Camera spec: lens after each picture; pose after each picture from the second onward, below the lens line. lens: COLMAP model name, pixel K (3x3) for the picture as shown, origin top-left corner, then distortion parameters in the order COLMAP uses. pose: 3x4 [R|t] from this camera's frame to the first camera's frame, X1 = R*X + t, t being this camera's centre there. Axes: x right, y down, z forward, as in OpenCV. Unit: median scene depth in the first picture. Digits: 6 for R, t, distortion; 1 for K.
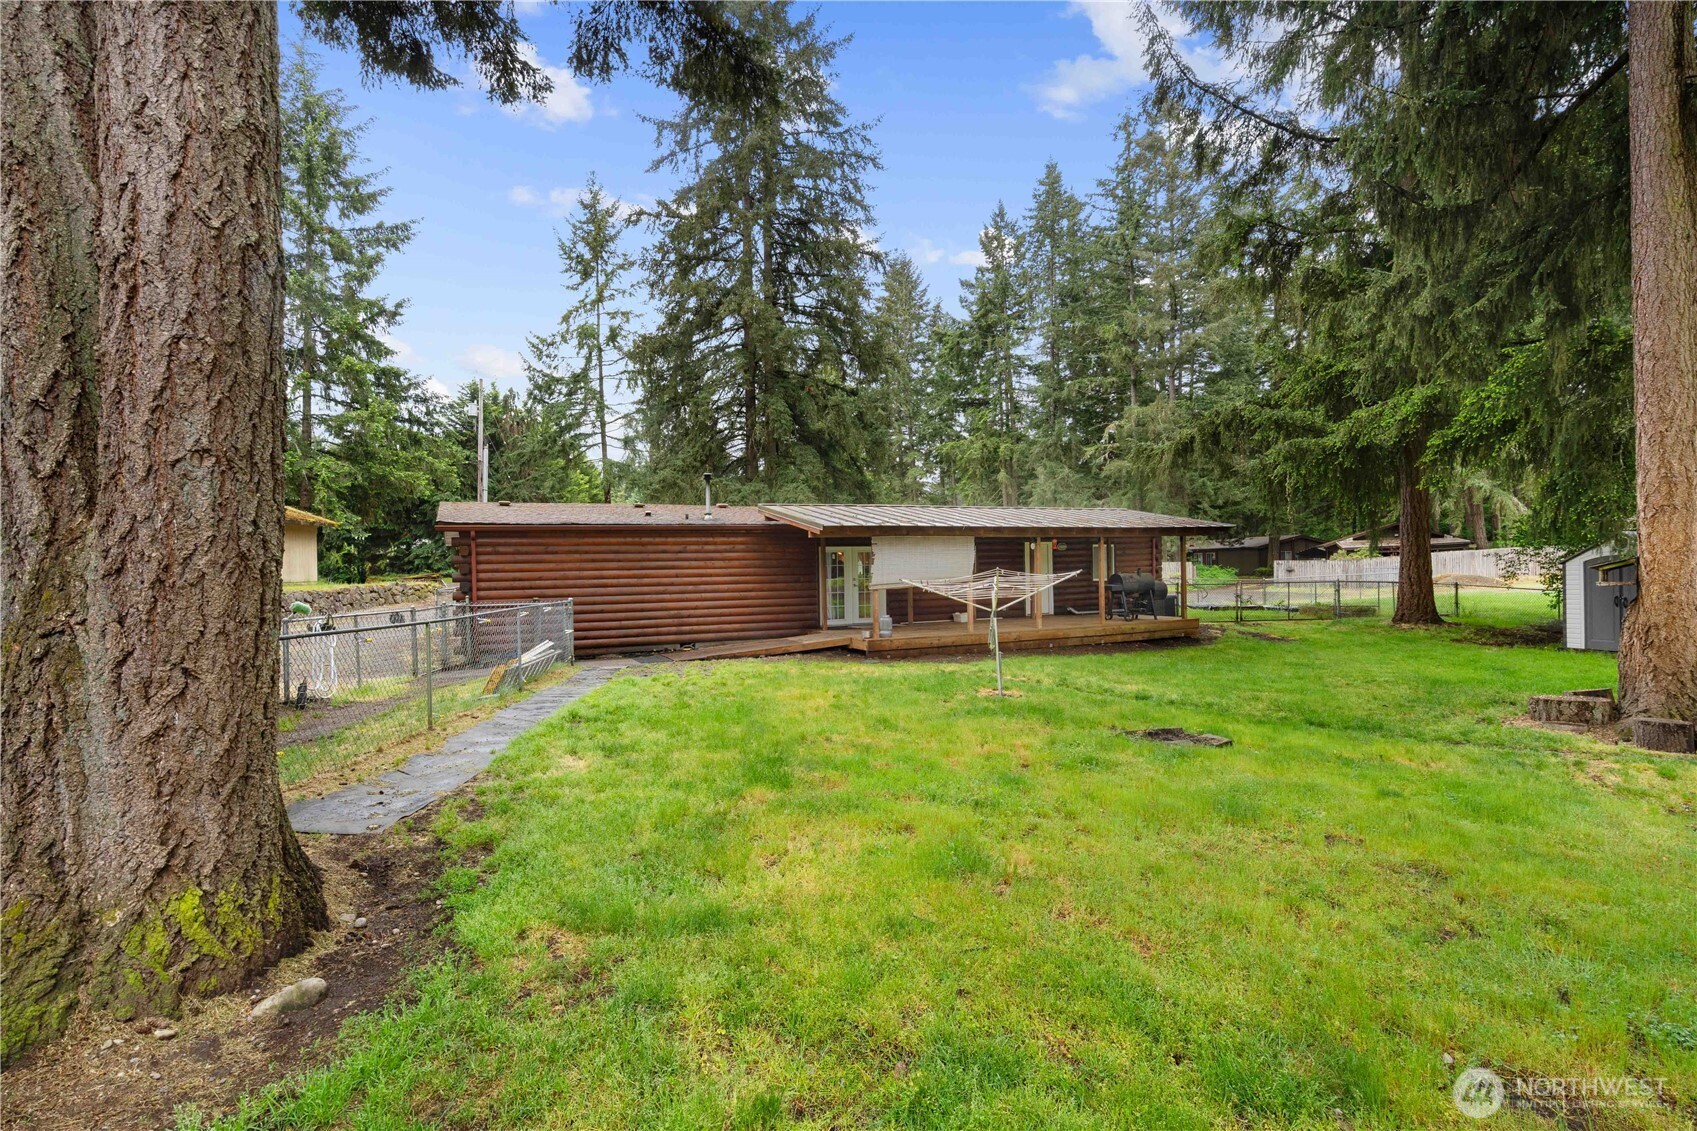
lens RADIAL K [[828.2, 0, 847.2], [0, 828.2, 561.0], [0, 0, 1]] dist [0.022847, -0.000542]
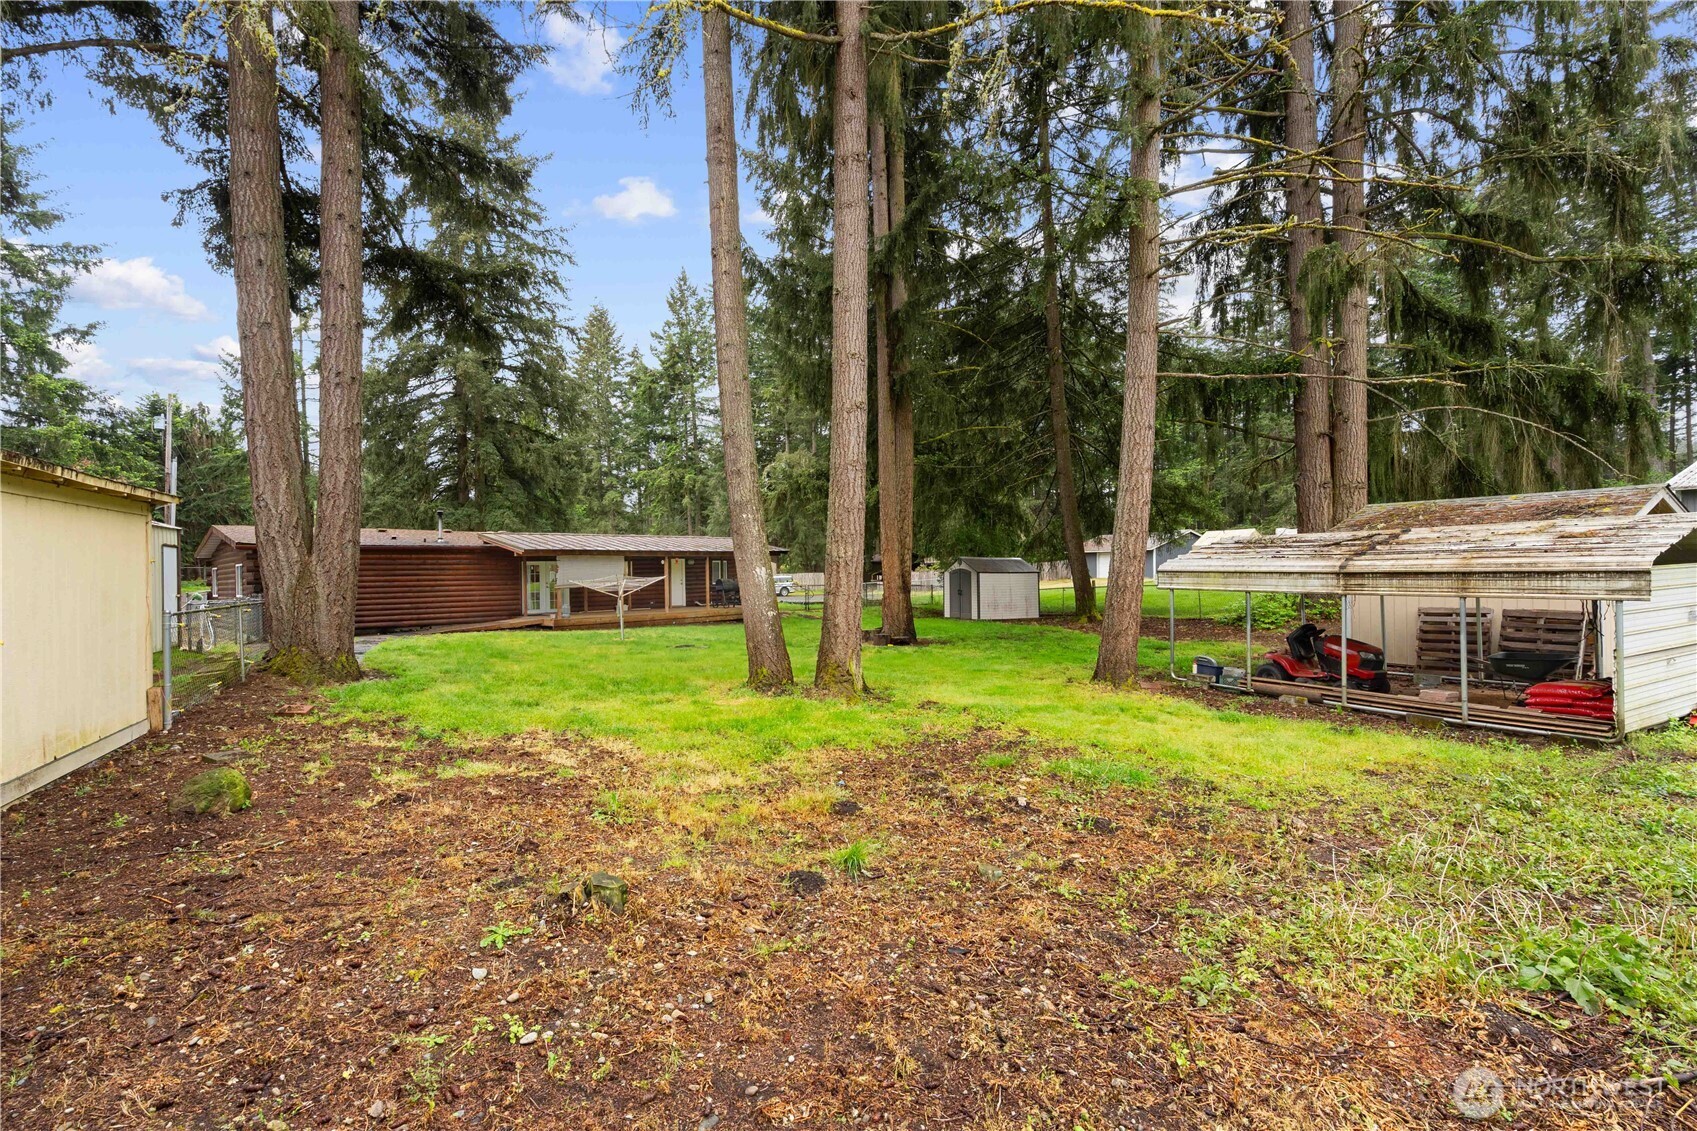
lens RADIAL K [[779.3, 0, 818.5], [0, 779.3, 563.9], [0, 0, 1]] dist [0.011493, 0.001520]
pose [[0.946221, 0.006654, 0.323451, 0.007734], [-0.002887, 0.999922, -0.012125, 0.001350], [-0.323507, 0.010539, 0.946167, -0.228157]]
